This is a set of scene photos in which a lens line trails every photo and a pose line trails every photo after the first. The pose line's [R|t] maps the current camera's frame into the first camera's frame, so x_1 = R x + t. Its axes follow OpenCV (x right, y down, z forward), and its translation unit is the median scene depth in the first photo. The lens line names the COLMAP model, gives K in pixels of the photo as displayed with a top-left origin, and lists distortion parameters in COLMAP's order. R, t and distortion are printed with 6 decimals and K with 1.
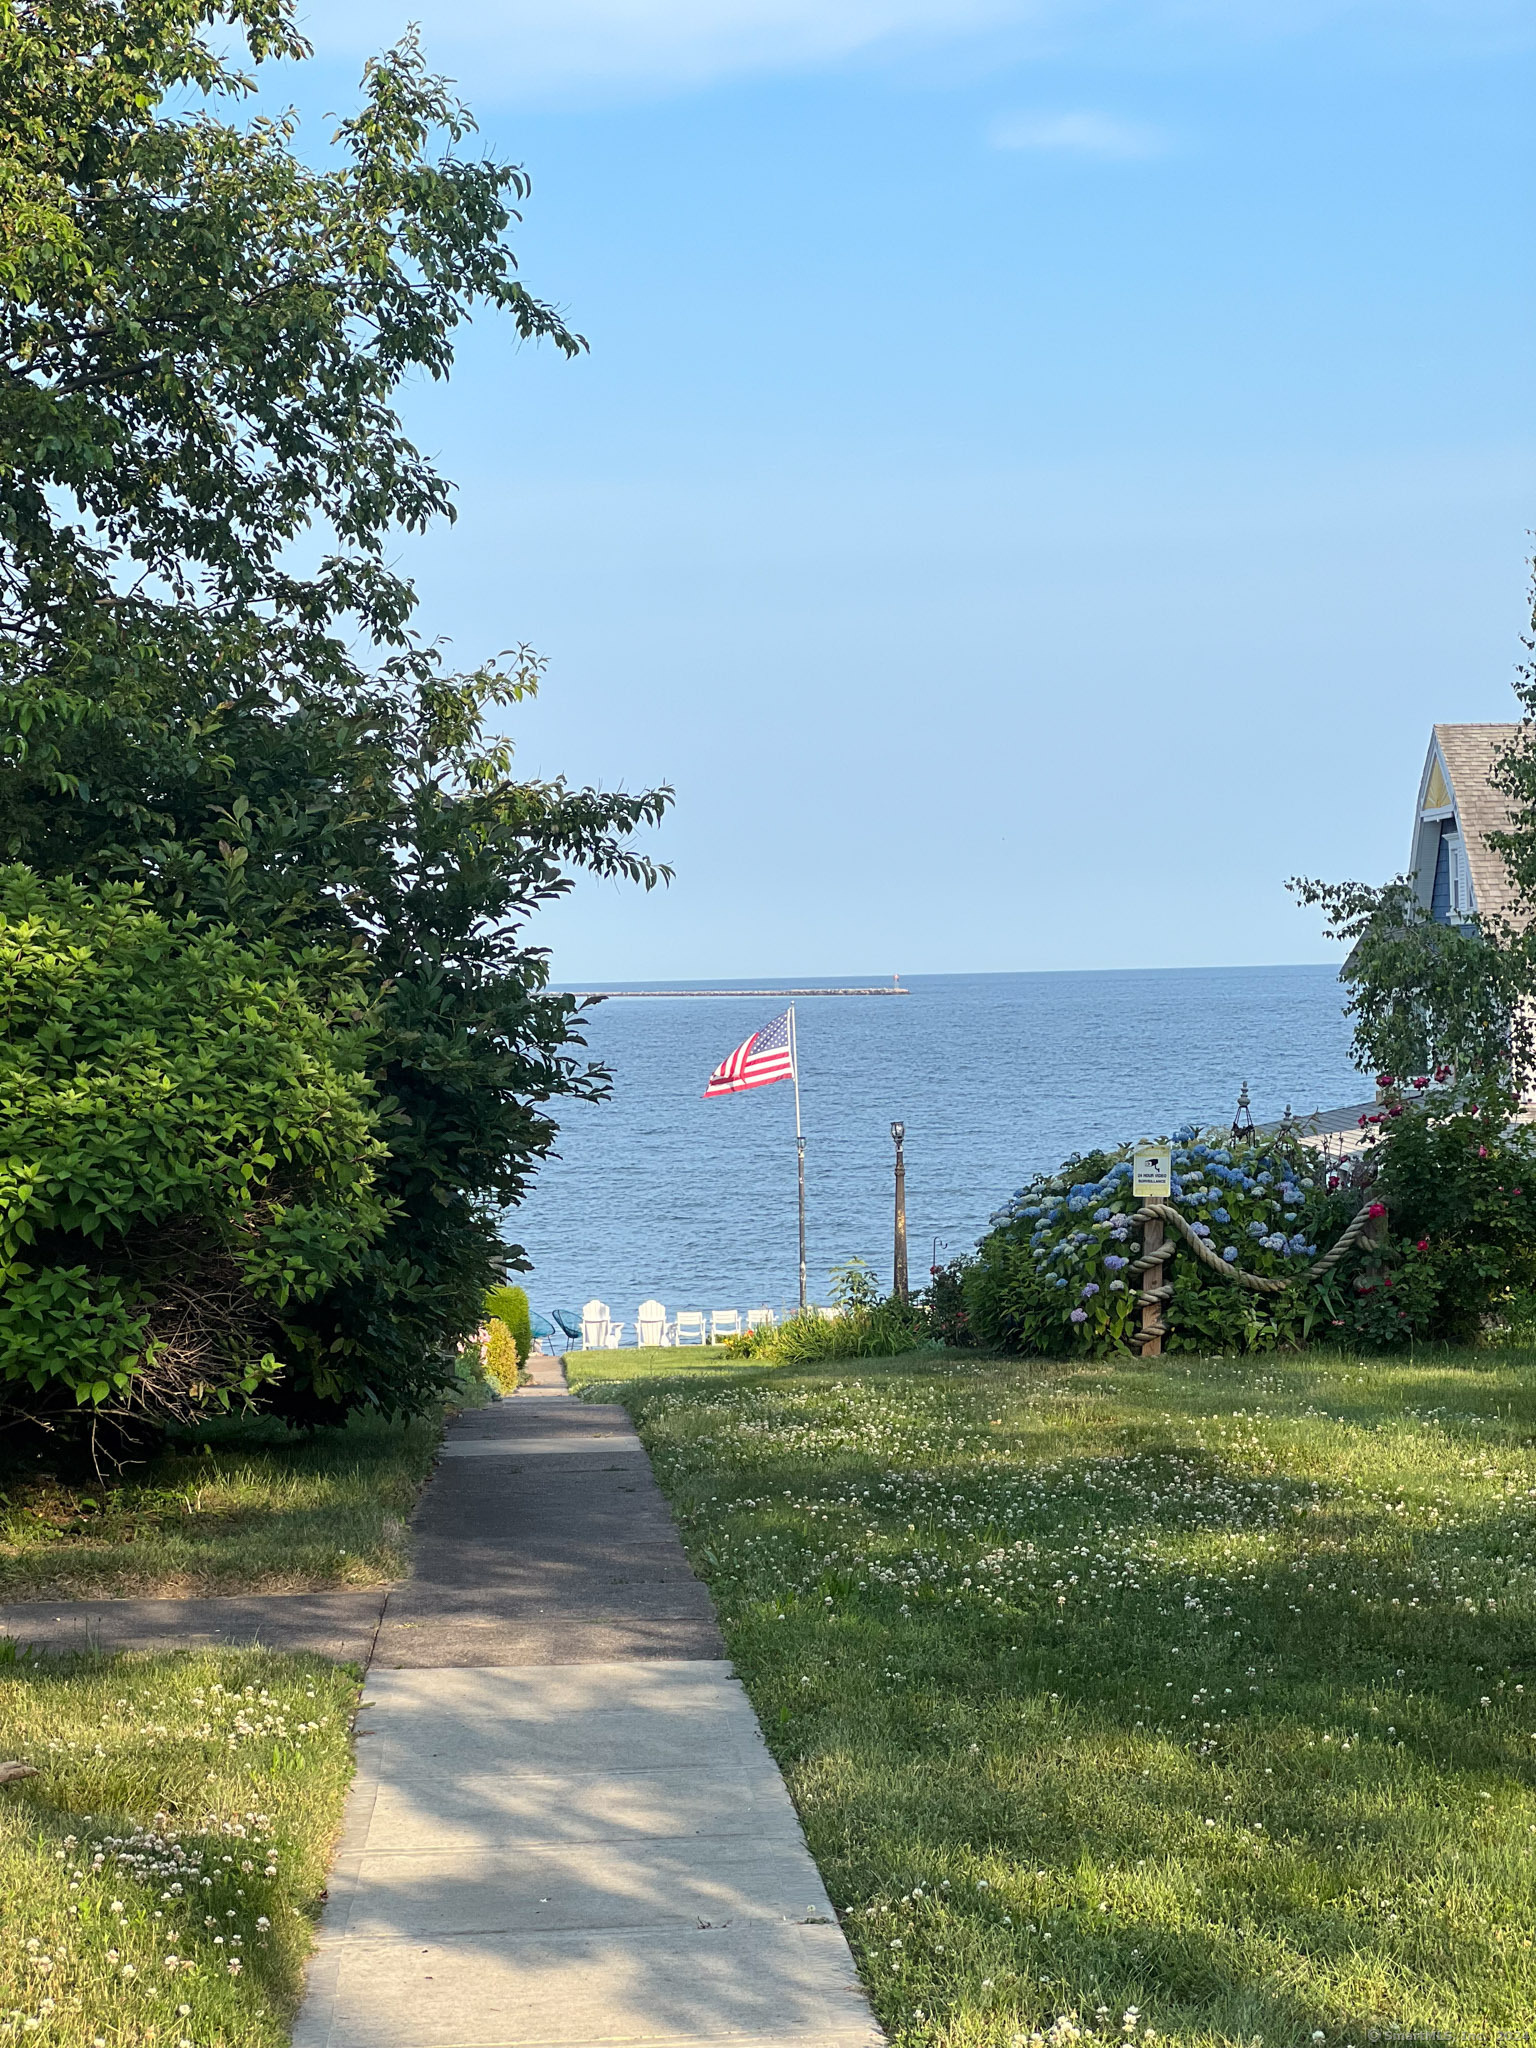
lens RADIAL K [[5868.5, 0, 753.6], [0, 5868.5, 1023.5], [0, 0, 1]] dist [0.393238, 3.444331]
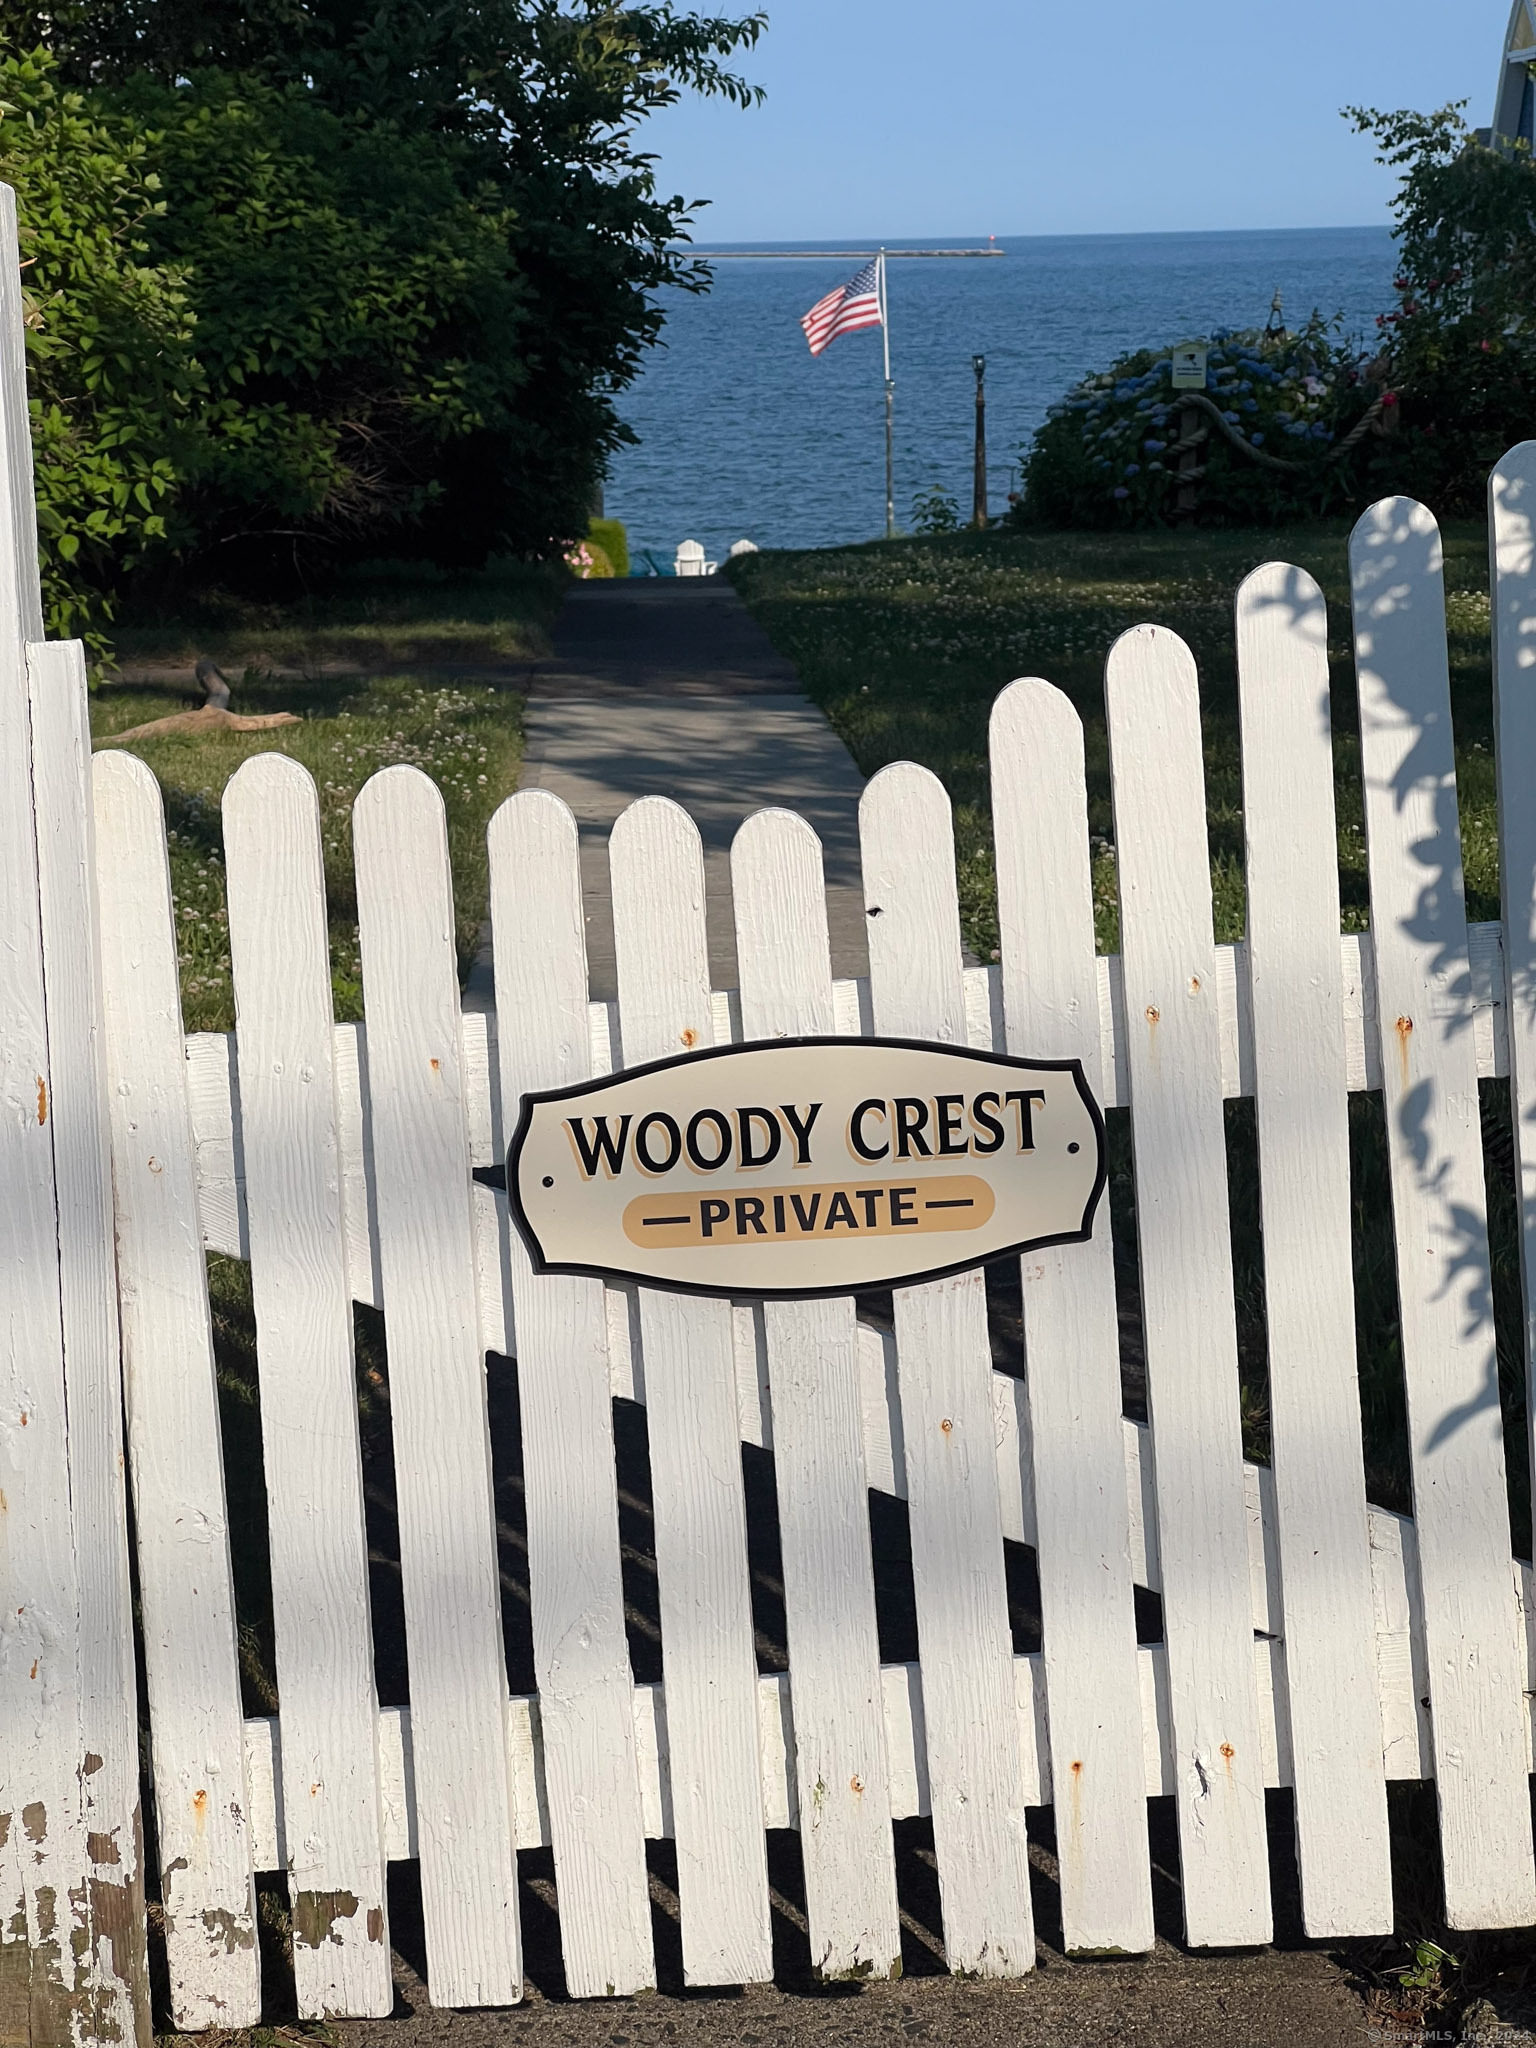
lens RADIAL K [[5868.5, 0, 753.6], [0, 5868.5, 1023.5], [0, 0, 1]] dist [0.393238, 3.444331]
pose [[0.999859, 0.007183, -0.015178, 0.002199], [-0.005247, 0.992281, 0.123898, 0.010468], [0.015951, -0.123801, 0.992179, -0.147180]]
